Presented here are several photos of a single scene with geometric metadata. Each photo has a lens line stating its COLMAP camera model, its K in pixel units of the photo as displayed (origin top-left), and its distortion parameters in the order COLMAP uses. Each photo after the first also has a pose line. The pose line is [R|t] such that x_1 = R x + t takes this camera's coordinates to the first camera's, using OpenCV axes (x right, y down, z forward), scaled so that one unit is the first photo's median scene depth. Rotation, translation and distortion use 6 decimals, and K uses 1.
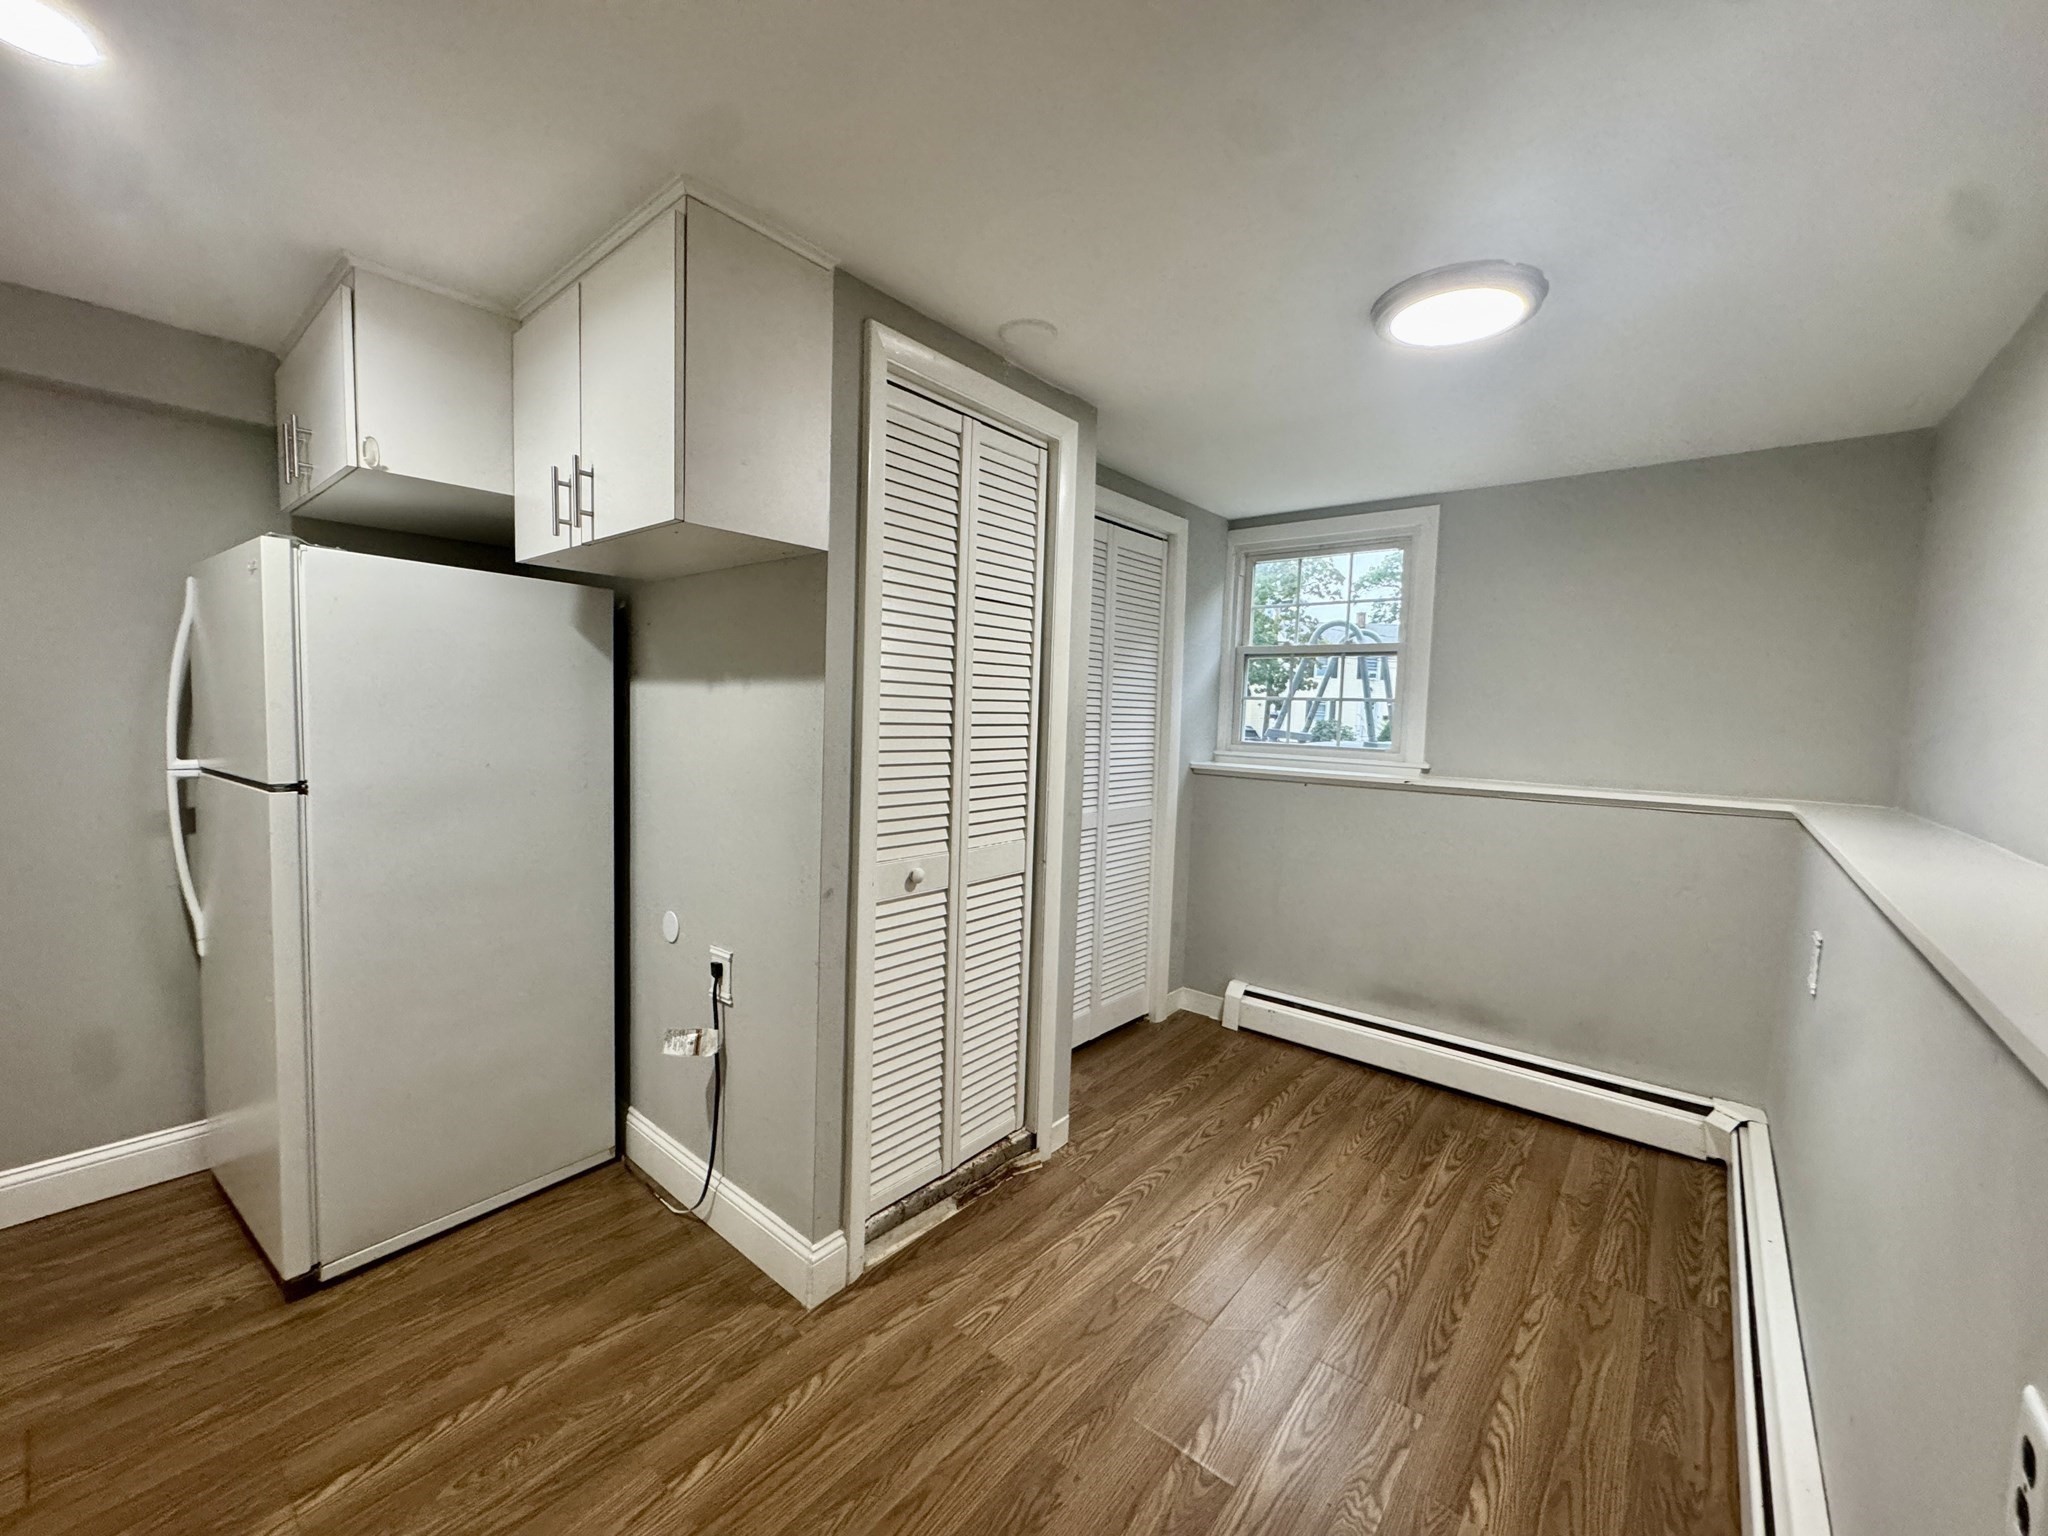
lens RADIAL K [[796.7, 0, 1024.0], [0, 796.7, 768.0], [0, 0, 1]] dist [-0.000869, -0.000140]
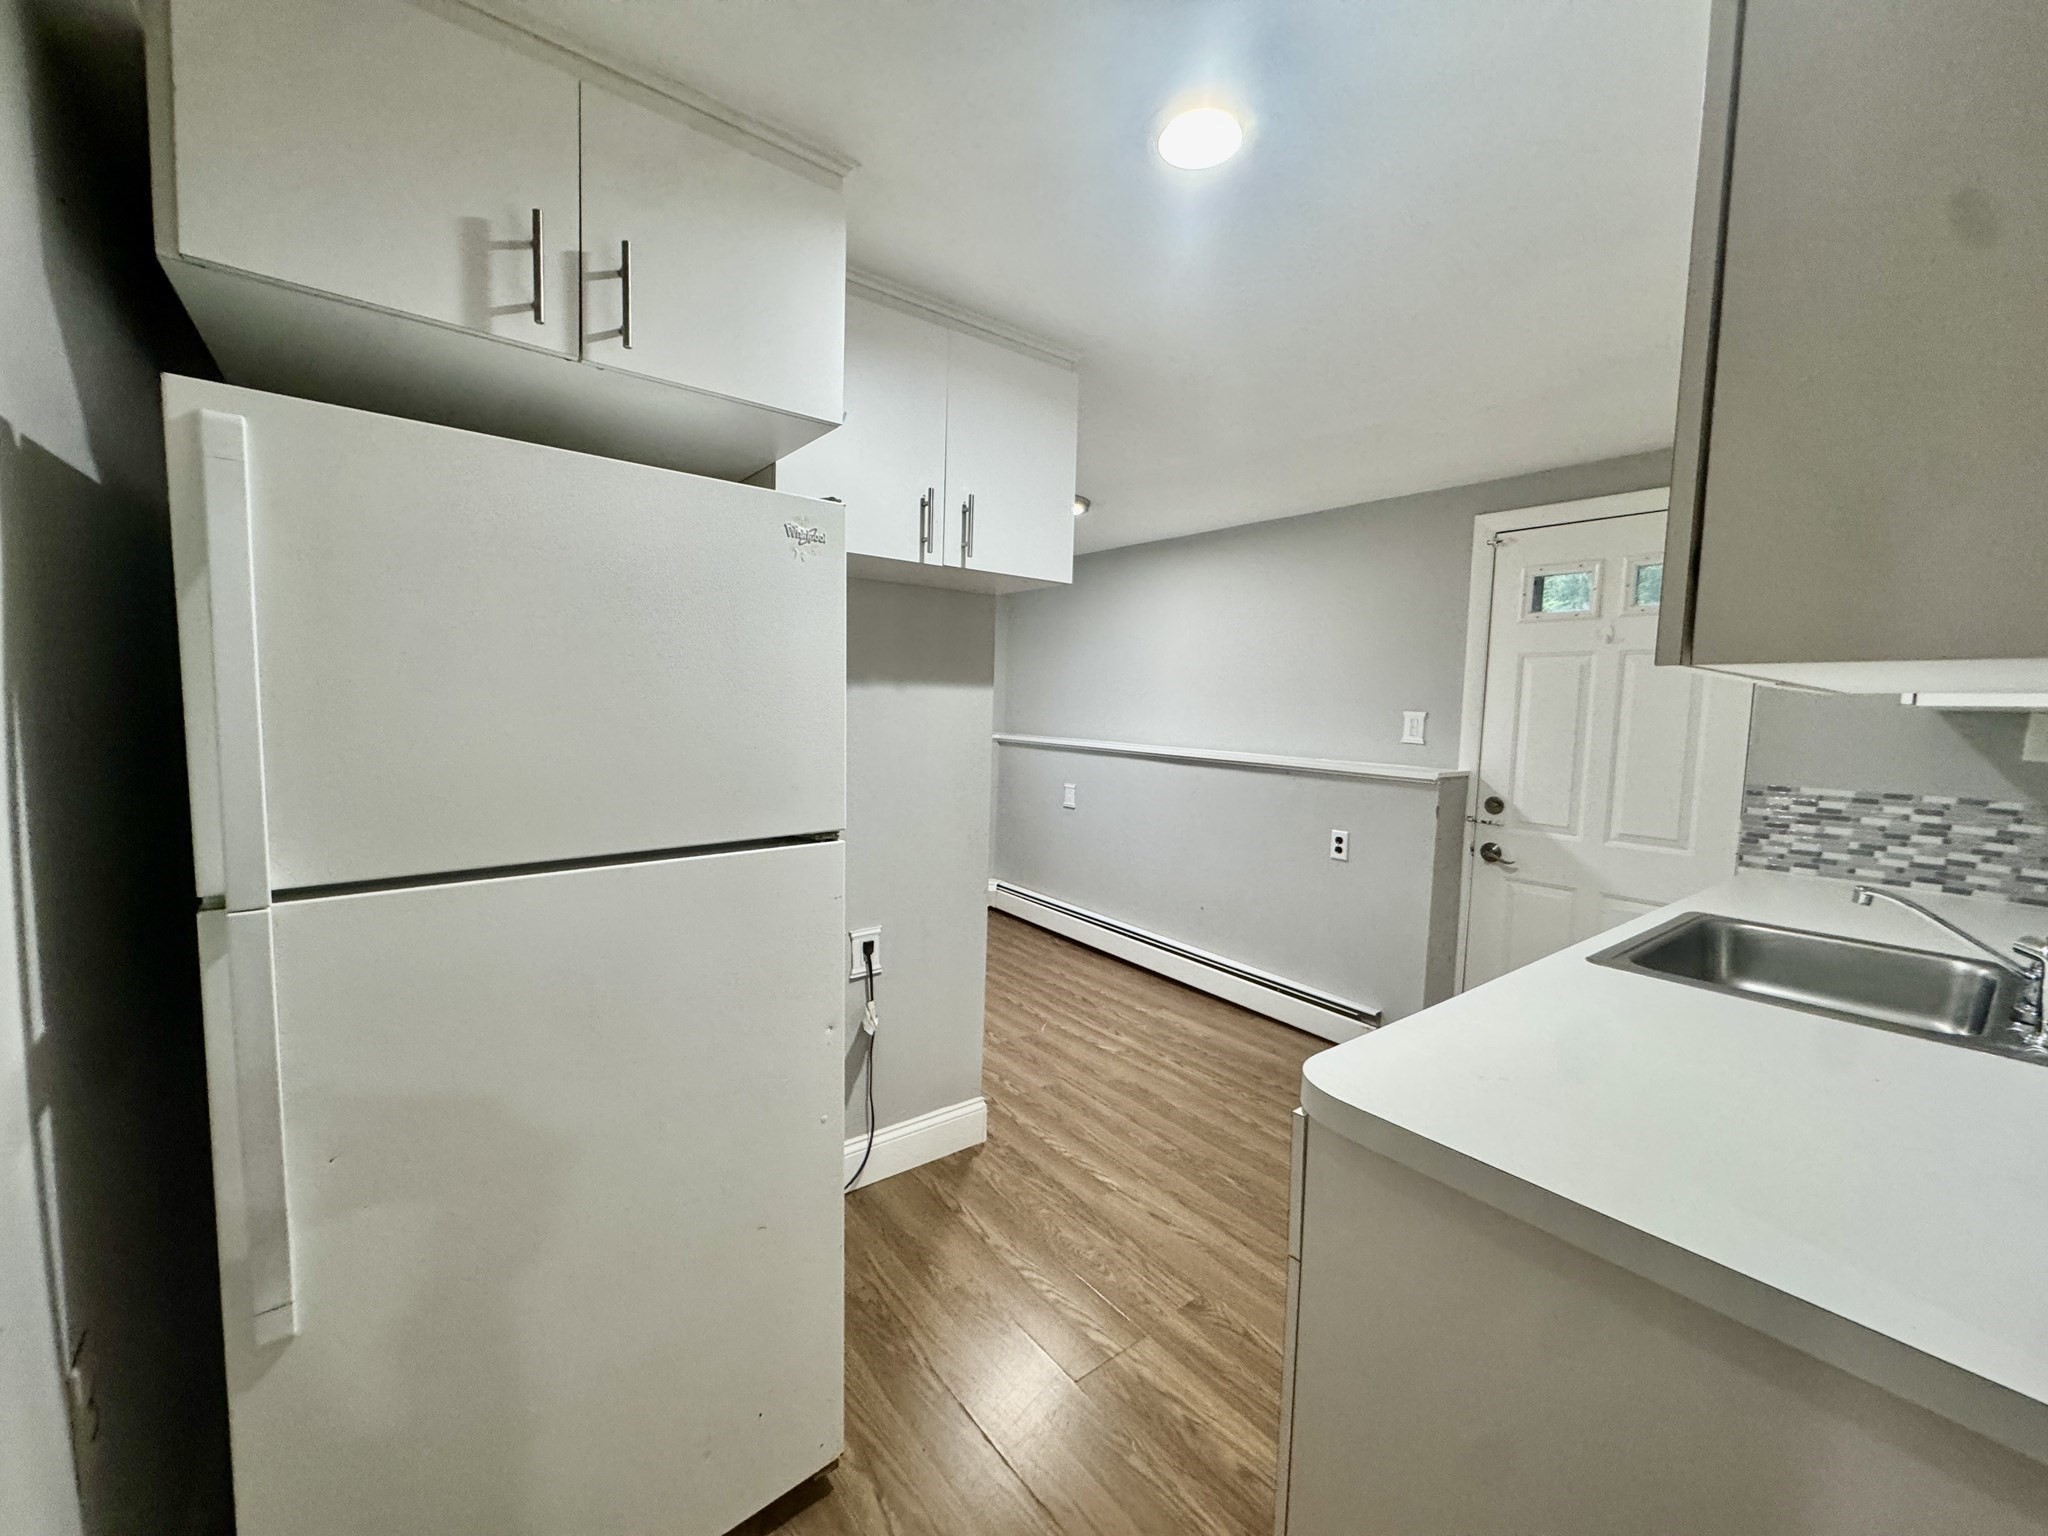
lens RADIAL K [[818.7, 0, 1022.7], [0, 818.7, 770.0], [0, 0, 1]] dist [-0.004681, 0.000327]
pose [[0.211996, -0.106524, 0.971448, -1.559686], [0.054853, 0.993772, 0.097002, -0.089094], [-0.975730, 0.032723, 0.216519, 0.619636]]
